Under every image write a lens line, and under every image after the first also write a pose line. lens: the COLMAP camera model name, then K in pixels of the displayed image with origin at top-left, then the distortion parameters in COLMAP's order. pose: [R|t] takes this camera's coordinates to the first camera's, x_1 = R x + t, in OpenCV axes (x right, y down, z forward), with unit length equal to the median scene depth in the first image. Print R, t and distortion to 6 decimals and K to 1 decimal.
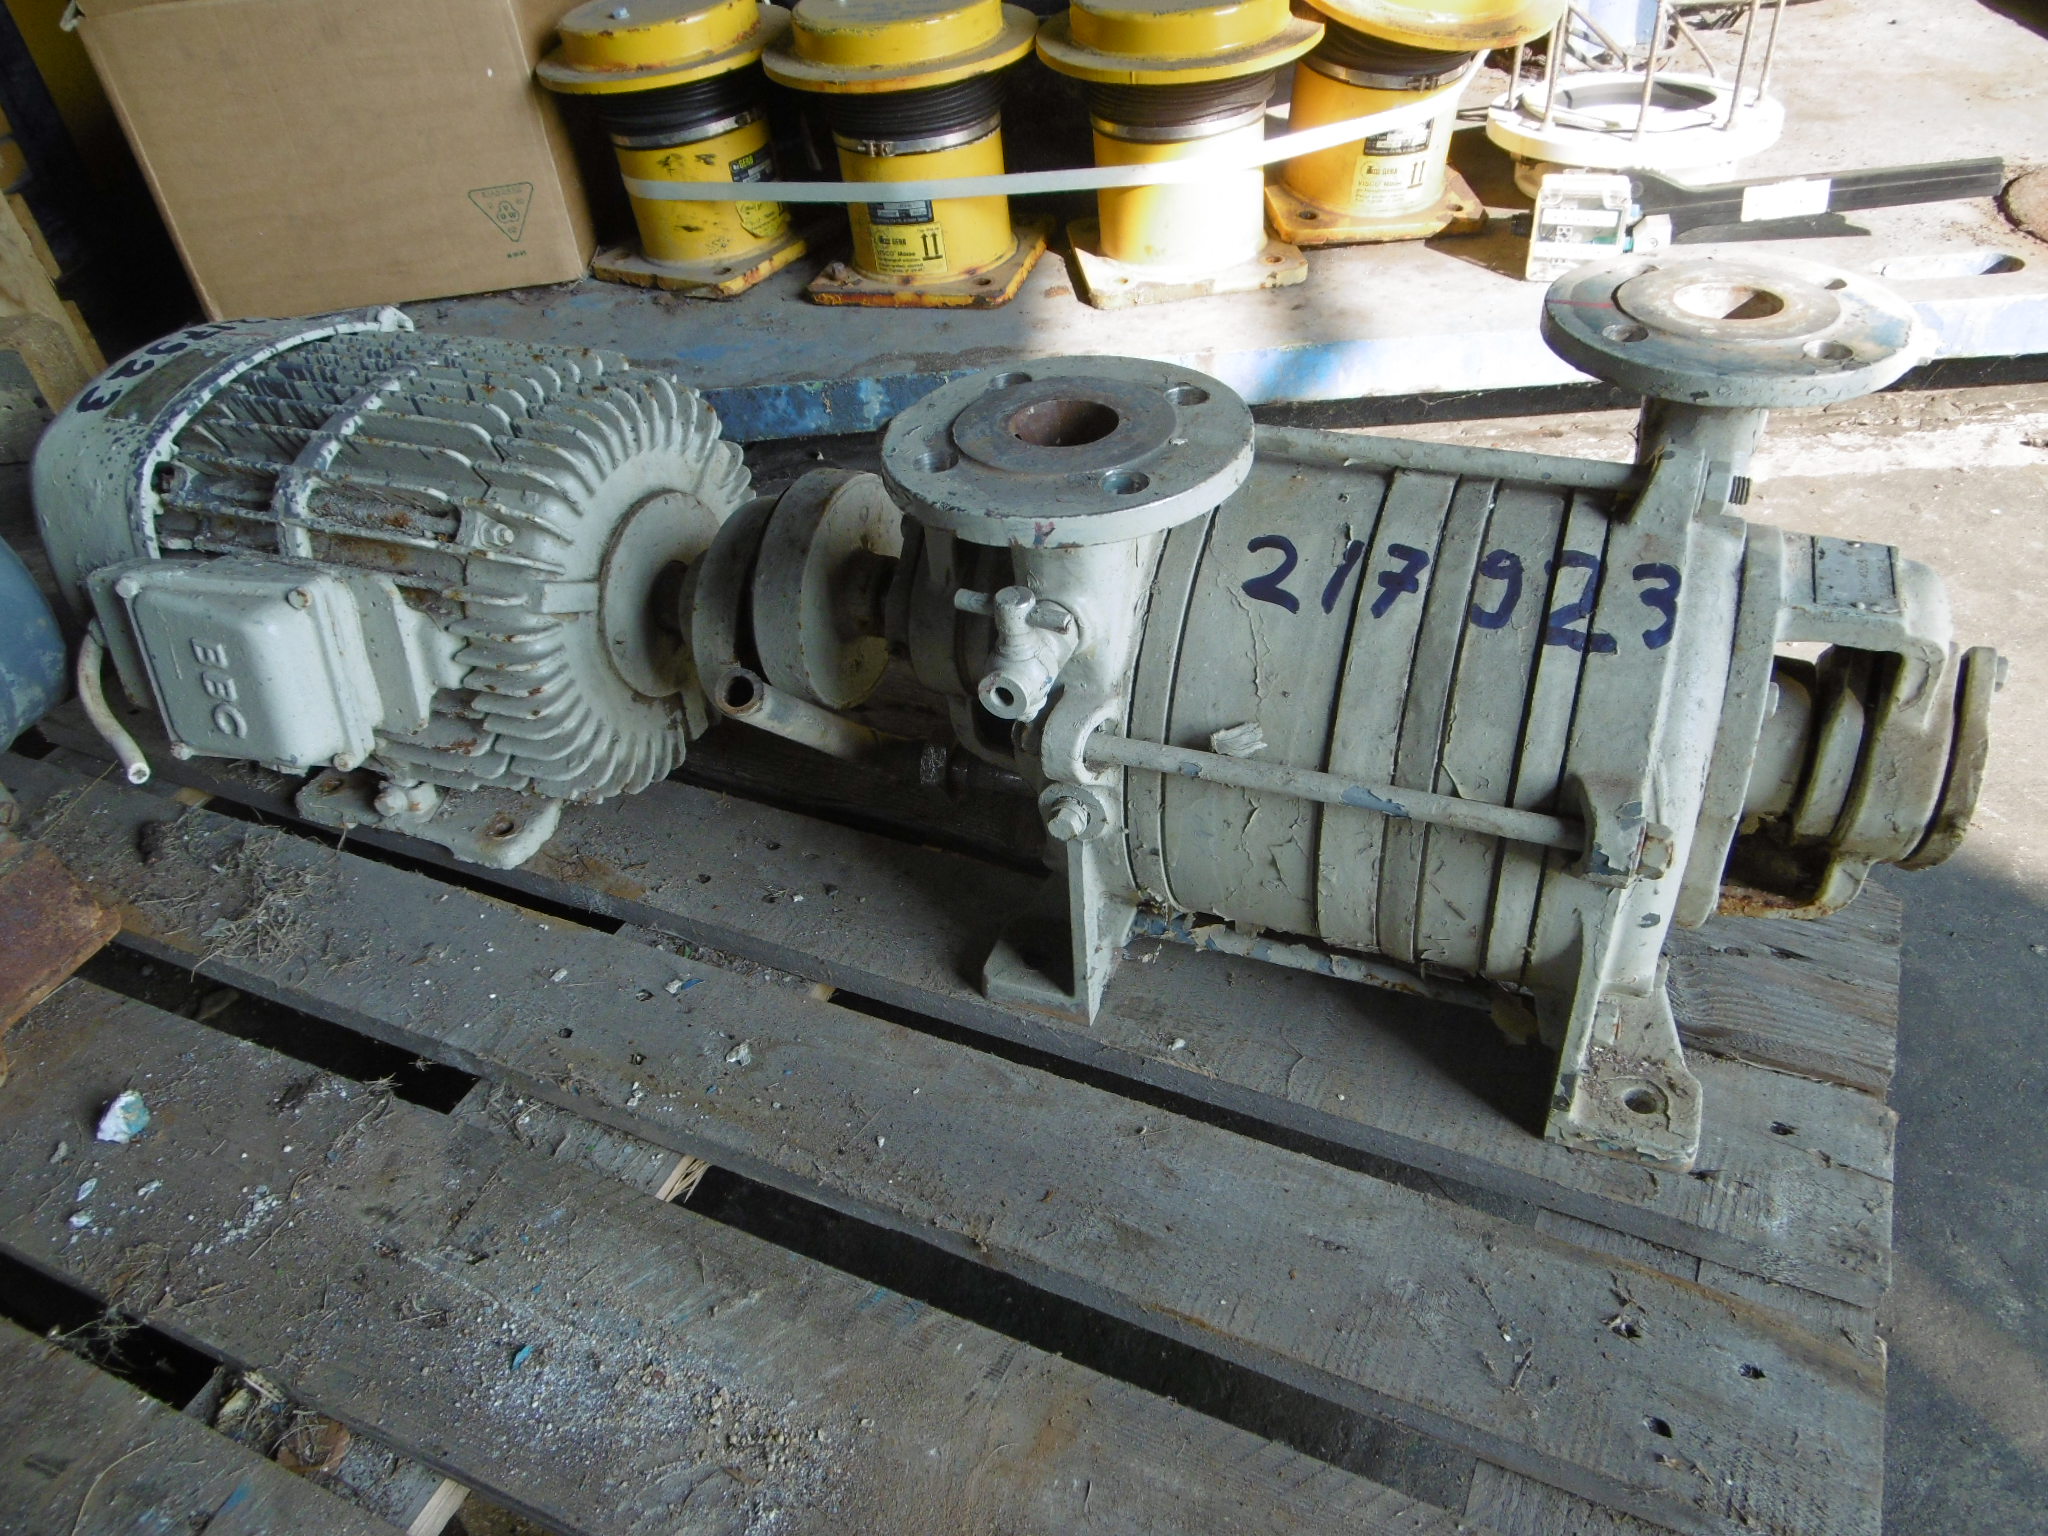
lens RADIAL K [[1518.5, 0, 1024.0], [0, 1518.5, 768.0], [0, 0, 1]] dist [-0.003337, -0.001725]
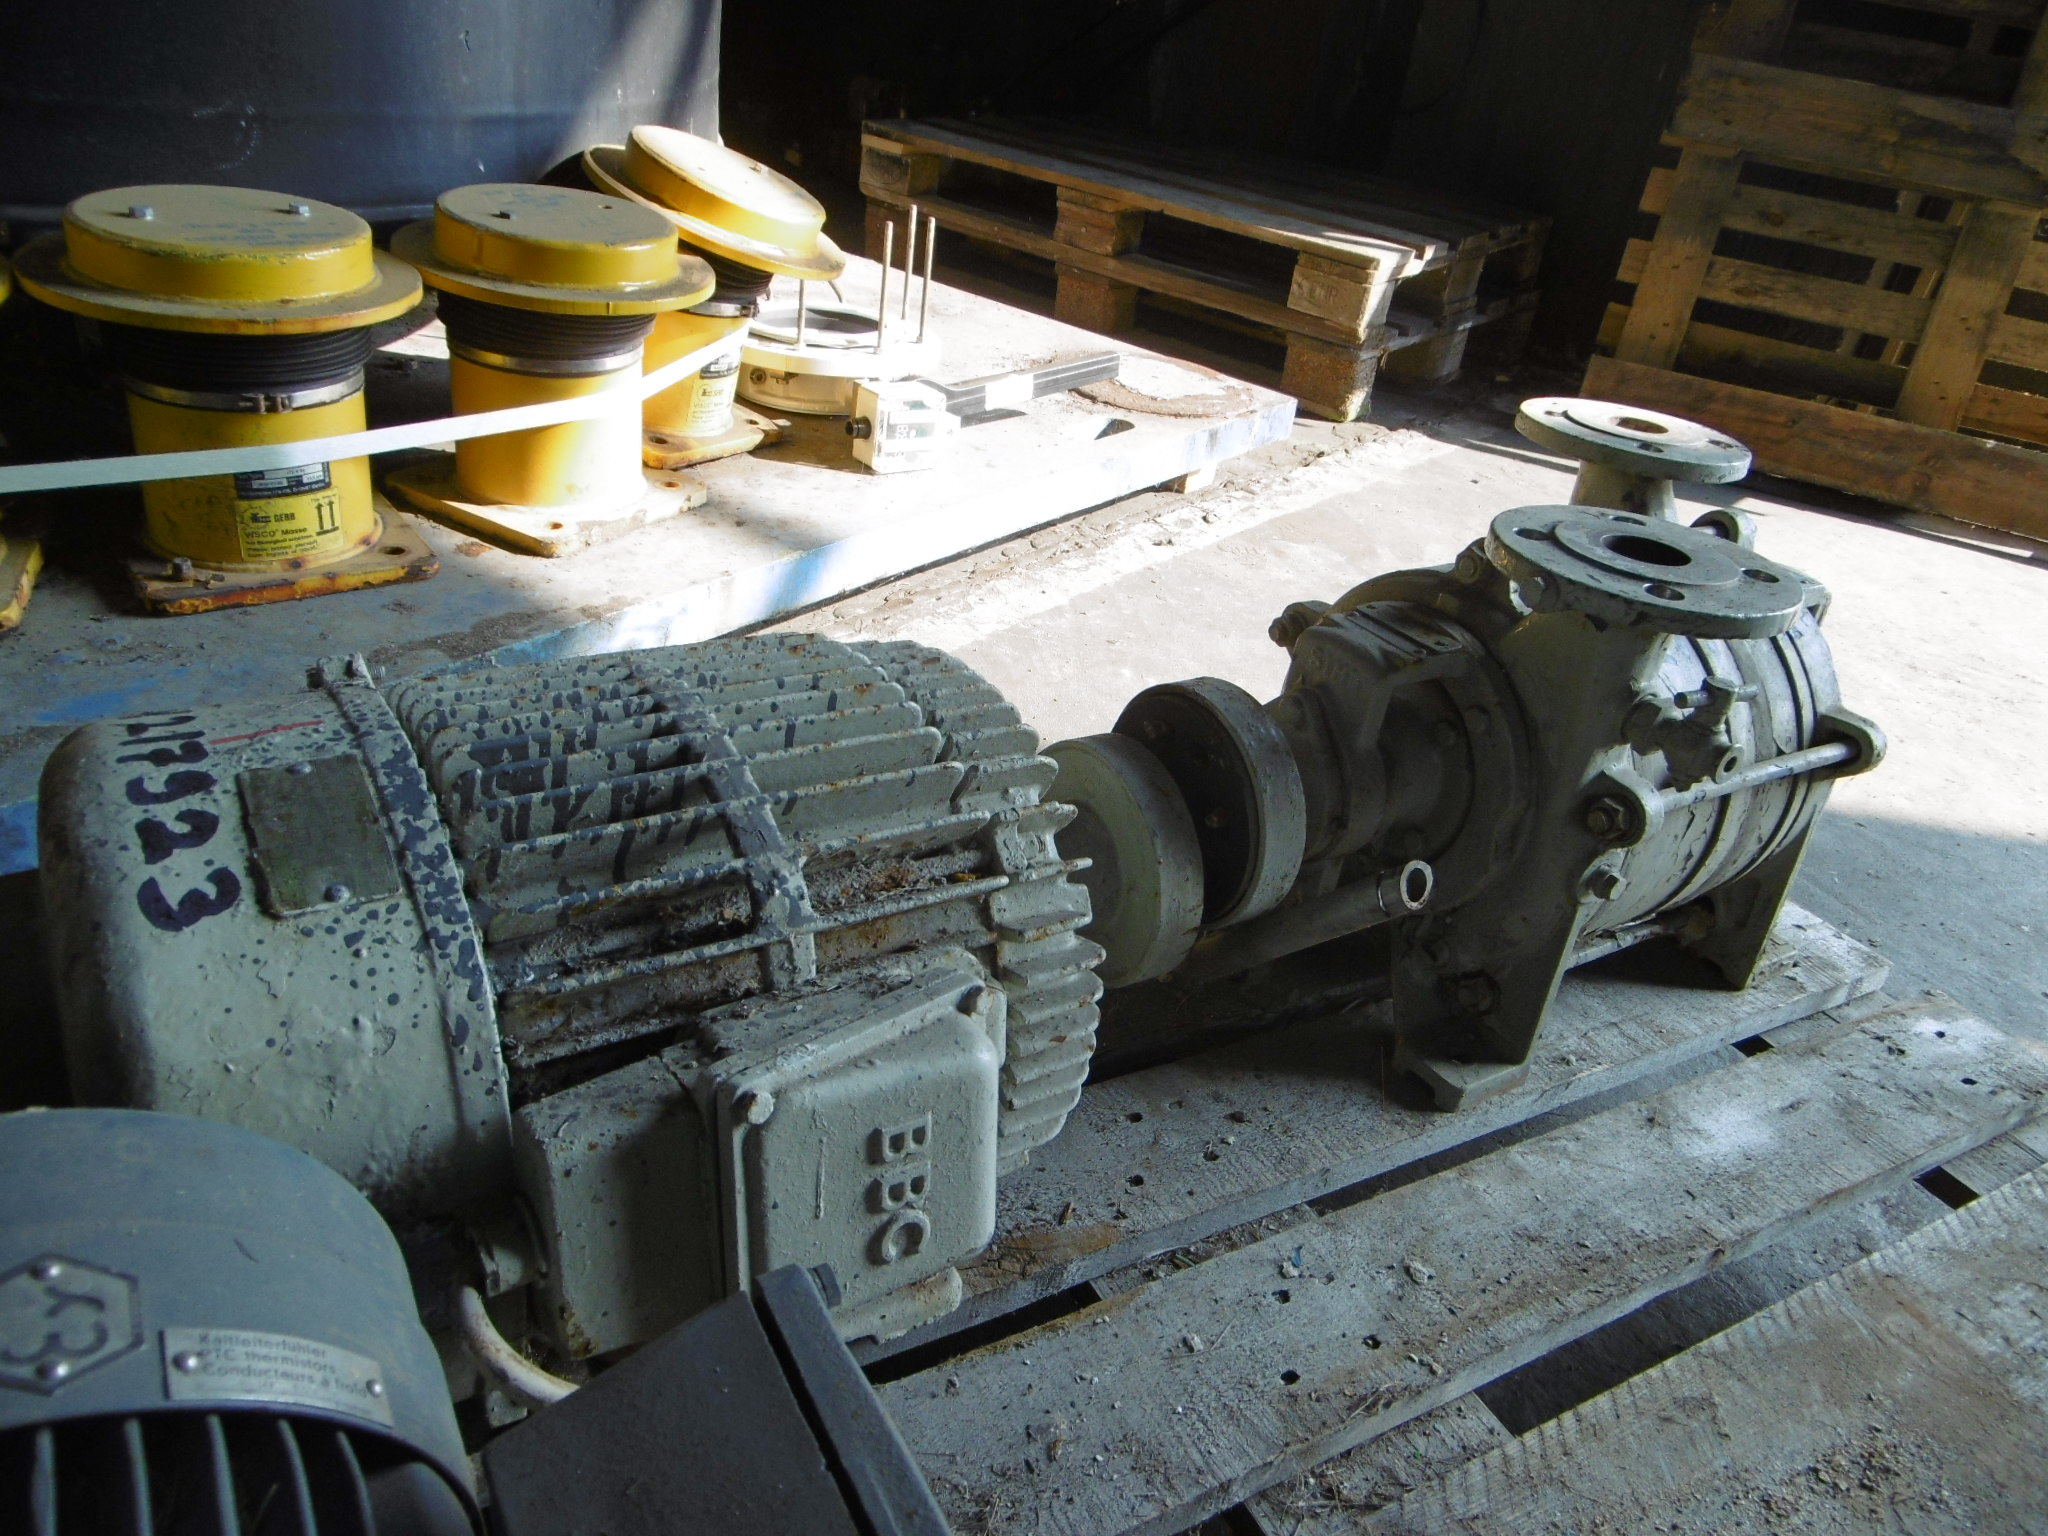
lens RADIAL K [[1518.5, 0, 1024.0], [0, 1518.5, 768.0], [0, 0, 1]] dist [-0.003337, -0.001725]
pose [[0.547693, -0.256526, 0.796384, -0.533234], [0.367310, 0.928930, 0.046612, -0.126829], [-0.751742, 0.266991, 0.602993, 0.286916]]
